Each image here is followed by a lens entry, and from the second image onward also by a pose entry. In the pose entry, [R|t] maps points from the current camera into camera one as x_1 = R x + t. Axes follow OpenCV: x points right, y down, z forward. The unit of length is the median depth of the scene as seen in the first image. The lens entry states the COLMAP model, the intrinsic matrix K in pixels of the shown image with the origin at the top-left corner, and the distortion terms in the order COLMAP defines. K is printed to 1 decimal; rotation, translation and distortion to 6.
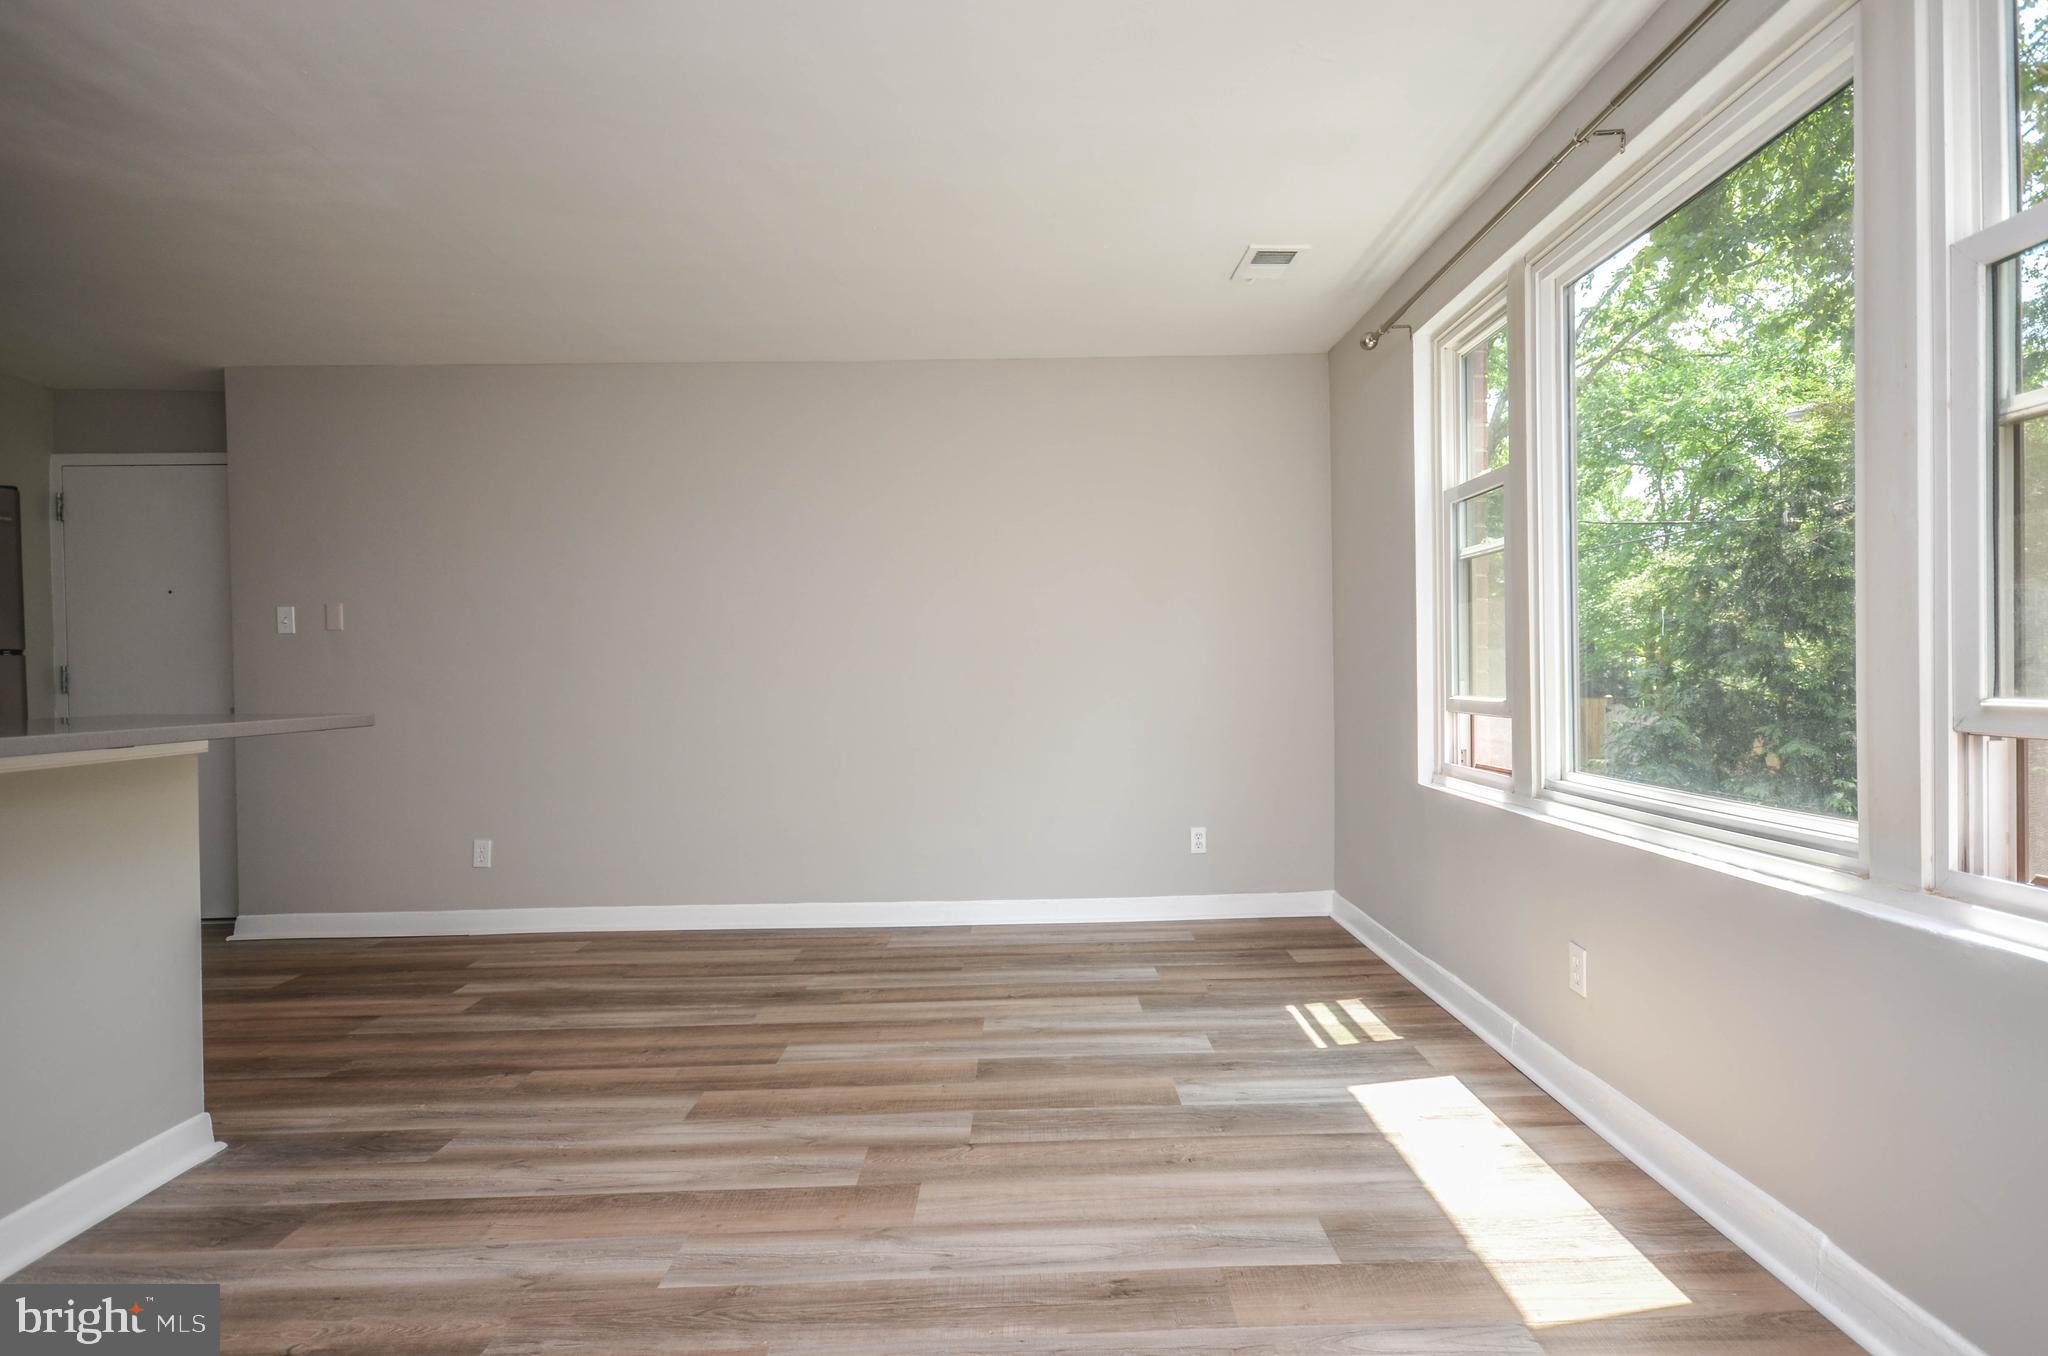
lens RADIAL K [[1065.9, 0, 1053.2], [0, 1065.9, 686.0], [0, 0, 1]] dist [0.009316, 0.002565]
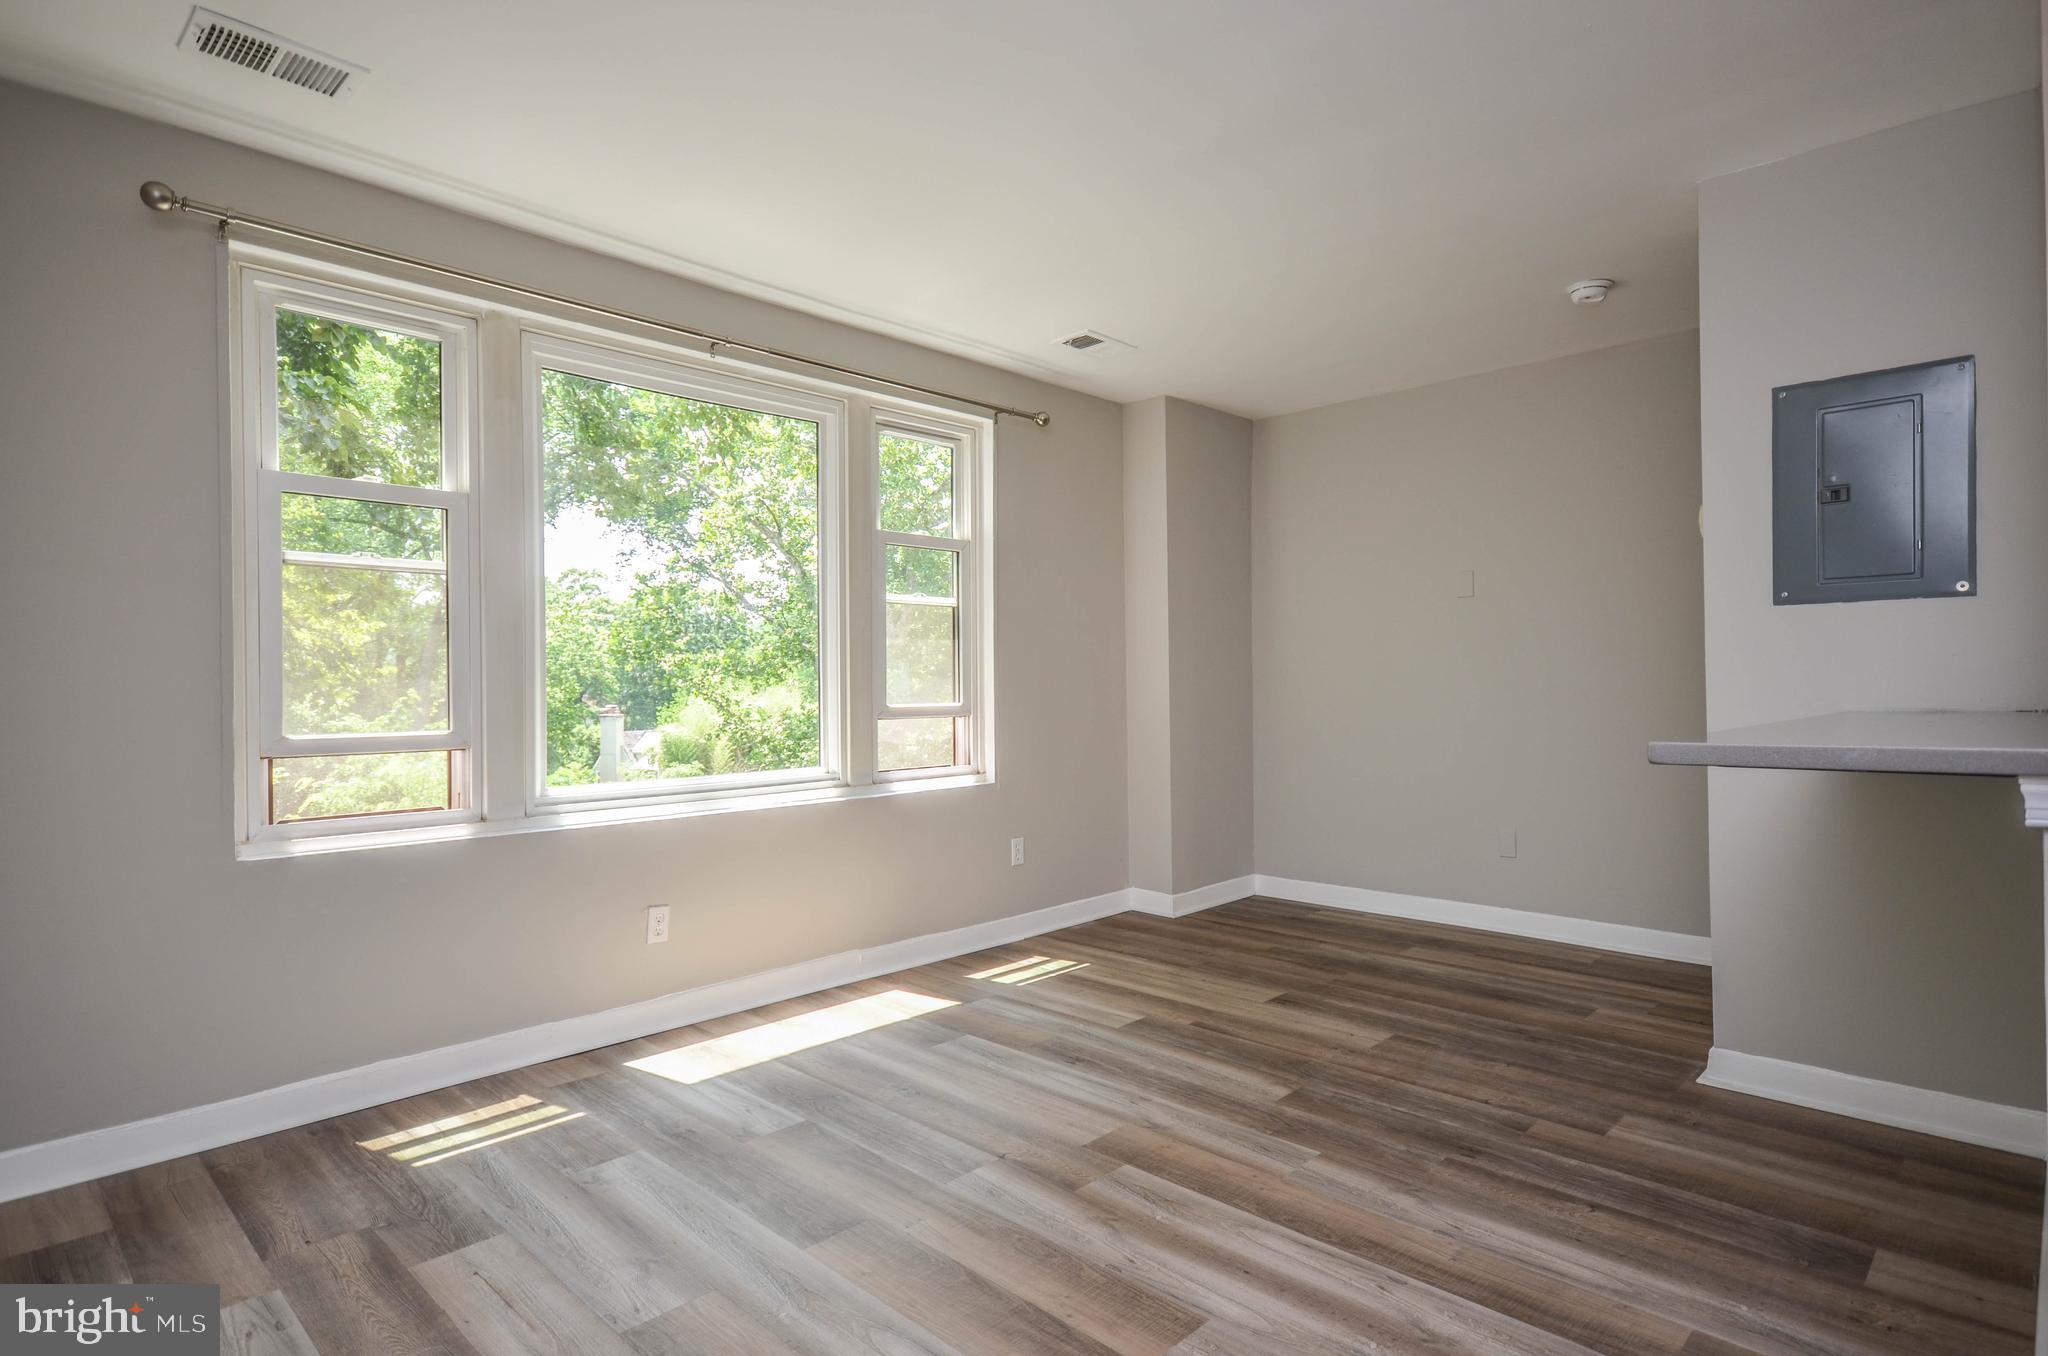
lens RADIAL K [[1065.9, 0, 1053.2], [0, 1065.9, 686.0], [0, 0, 1]] dist [0.009316, 0.002565]
pose [[-0.709486, 0.021025, 0.704405, -0.718540], [0.030350, 0.999539, 0.000735, -0.012601], [-0.704065, 0.021900, -0.709797, 1.441998]]
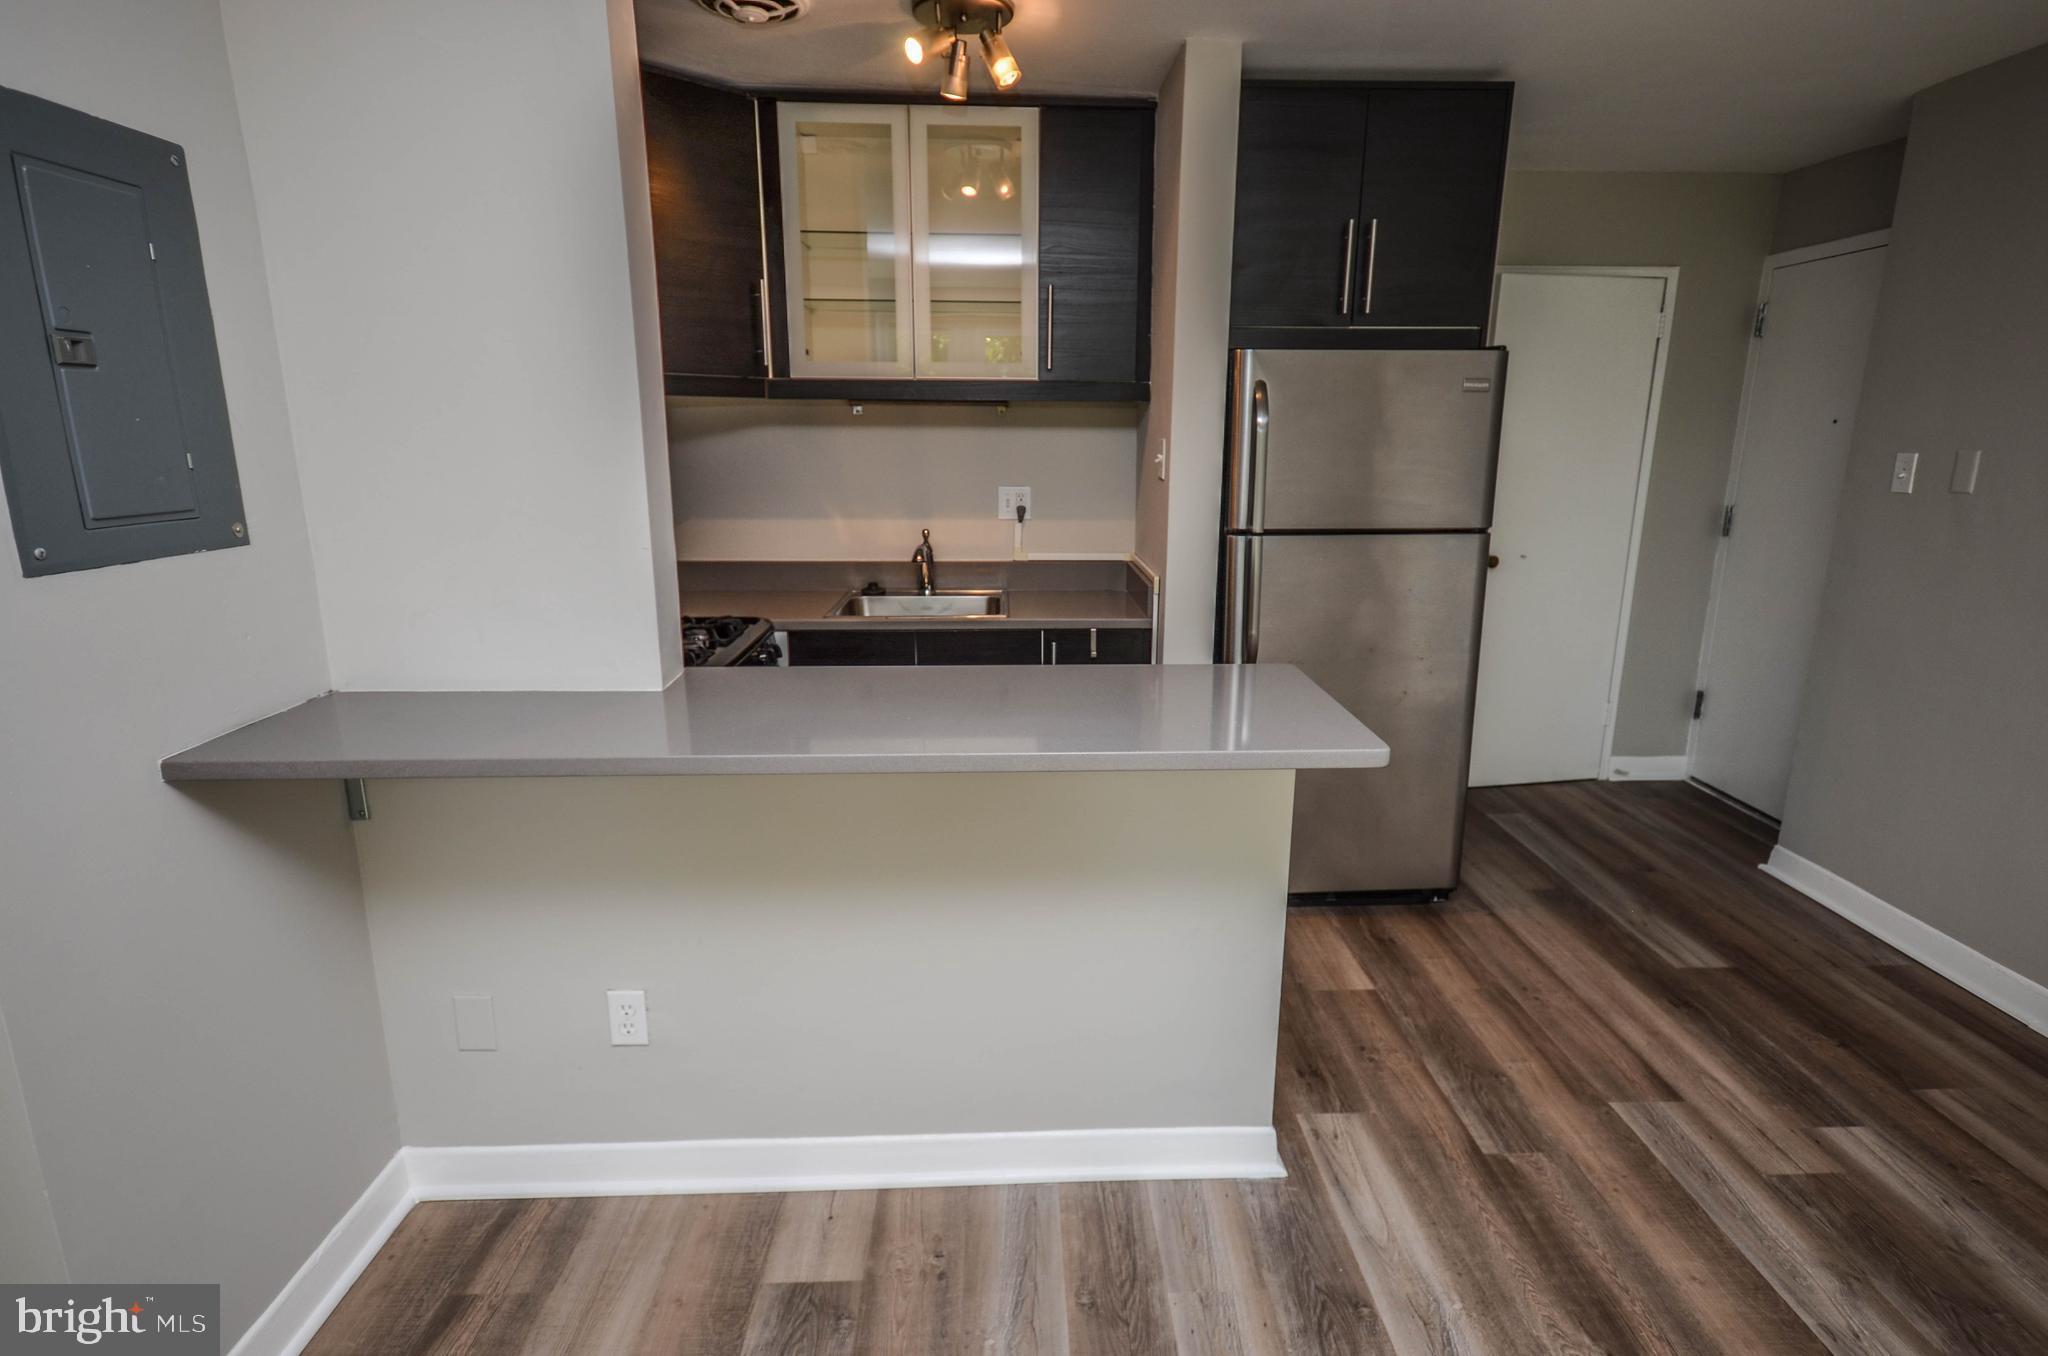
lens RADIAL K [[1065.9, 0, 1053.2], [0, 1065.9, 686.0], [0, 0, 1]] dist [0.009316, 0.002565]
pose [[0.019855, 0.249019, -0.968295, -0.035492], [-0.020296, 0.968387, 0.248626, -0.143545], [0.999597, 0.014716, 0.024281, 0.698572]]
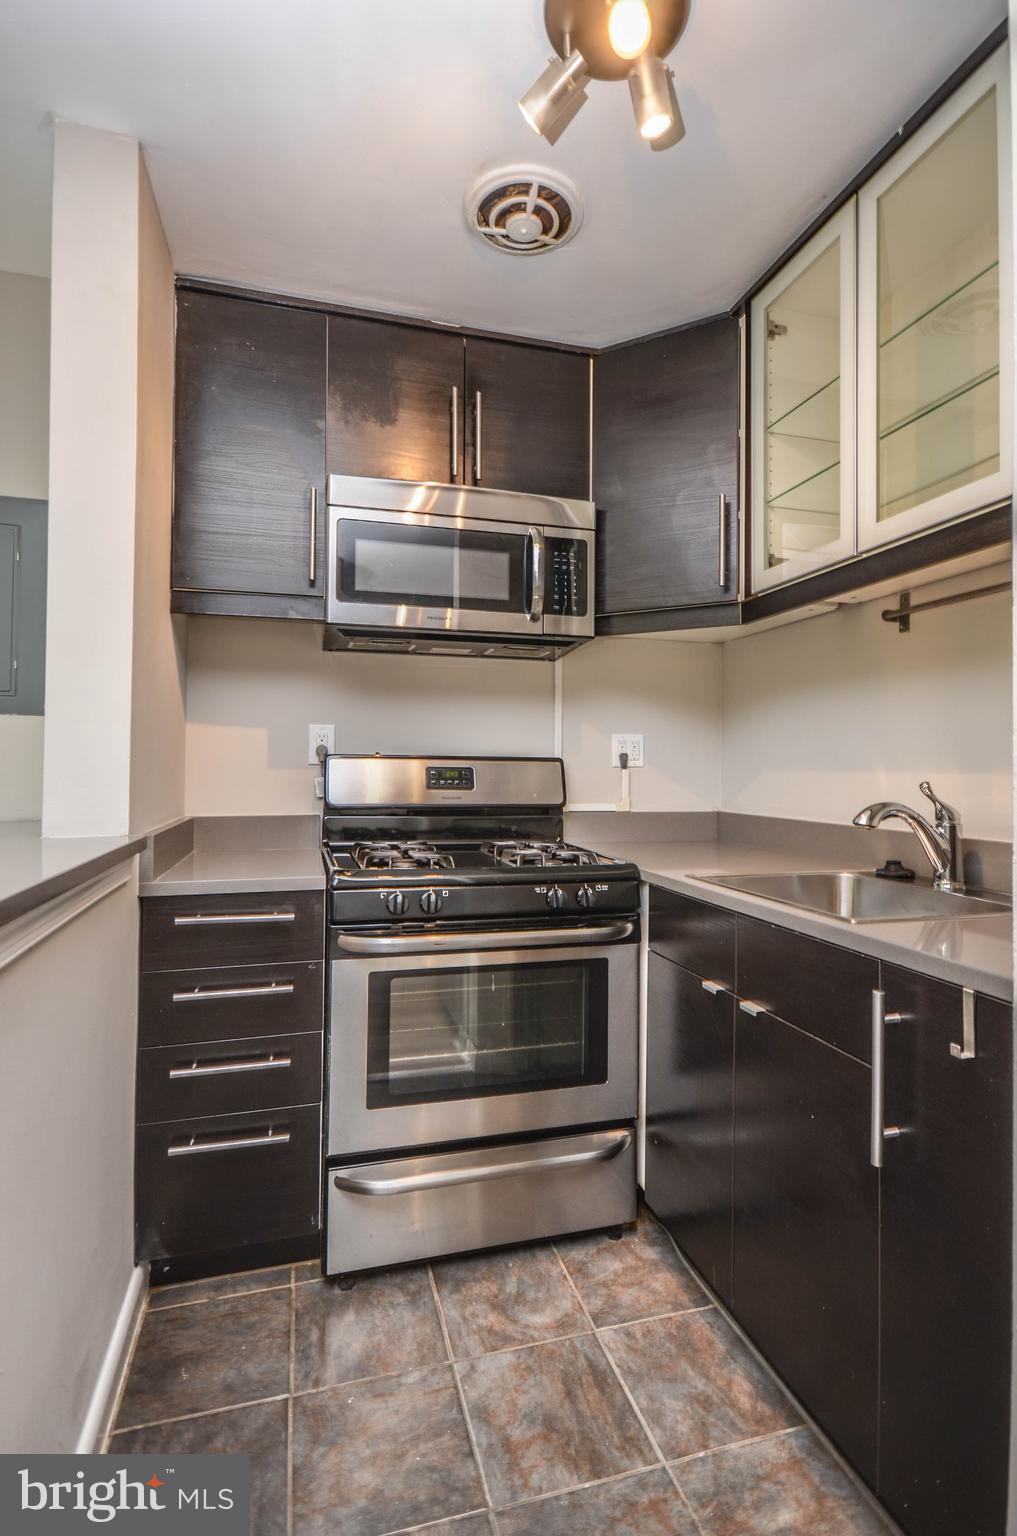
lens RADIAL K [[743.8, 0, 508.9], [0, 743.8, 753.3], [0, 0, 1]] dist [0.002132, 0.001063]
pose [[-0.969078, 0.000578, -0.246755, -0.868037], [0.001351, 0.999995, -0.002964, -0.025992], [0.246752, -0.003206, -0.969073, 1.043169]]
